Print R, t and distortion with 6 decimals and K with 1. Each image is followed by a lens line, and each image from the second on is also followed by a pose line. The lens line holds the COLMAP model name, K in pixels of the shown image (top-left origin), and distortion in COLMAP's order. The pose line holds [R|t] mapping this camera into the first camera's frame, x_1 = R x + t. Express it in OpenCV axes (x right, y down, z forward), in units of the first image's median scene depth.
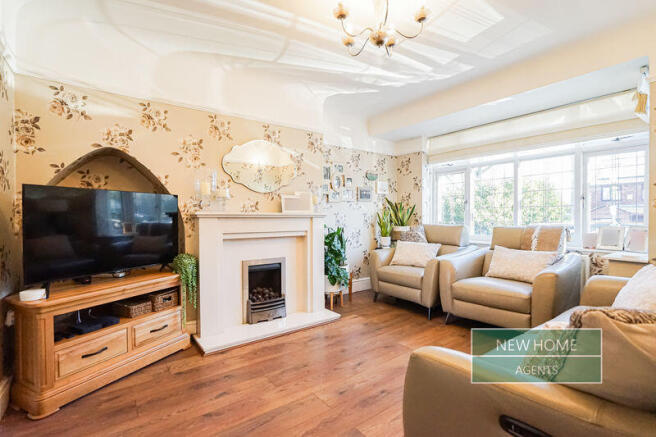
lens RADIAL K [[302.5, 0, 322.2], [0, 302.5, 221.1], [0, 0, 1]] dist [-0.017702, 0.005718]
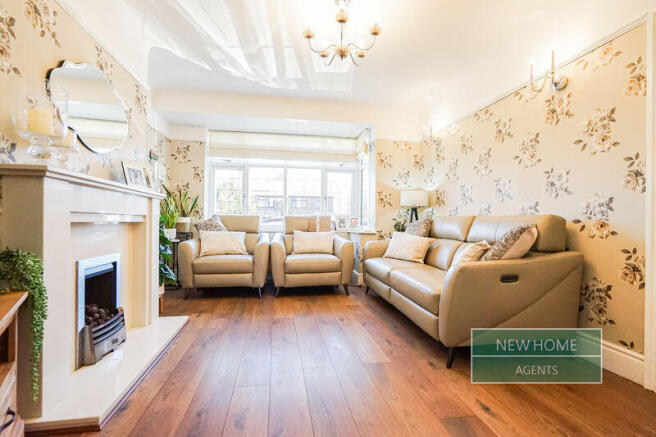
lens RADIAL K [[302.5, 0, 327.4], [0, 302.5, 219.1], [0, 0, 1]] dist [-0.017702, 0.005718]
pose [[0.457008, 0.012731, 0.889372, -0.512457], [-0.000314, 0.999900, -0.014152, 0.051823], [-0.889463, 0.006189, 0.456966, 0.271638]]
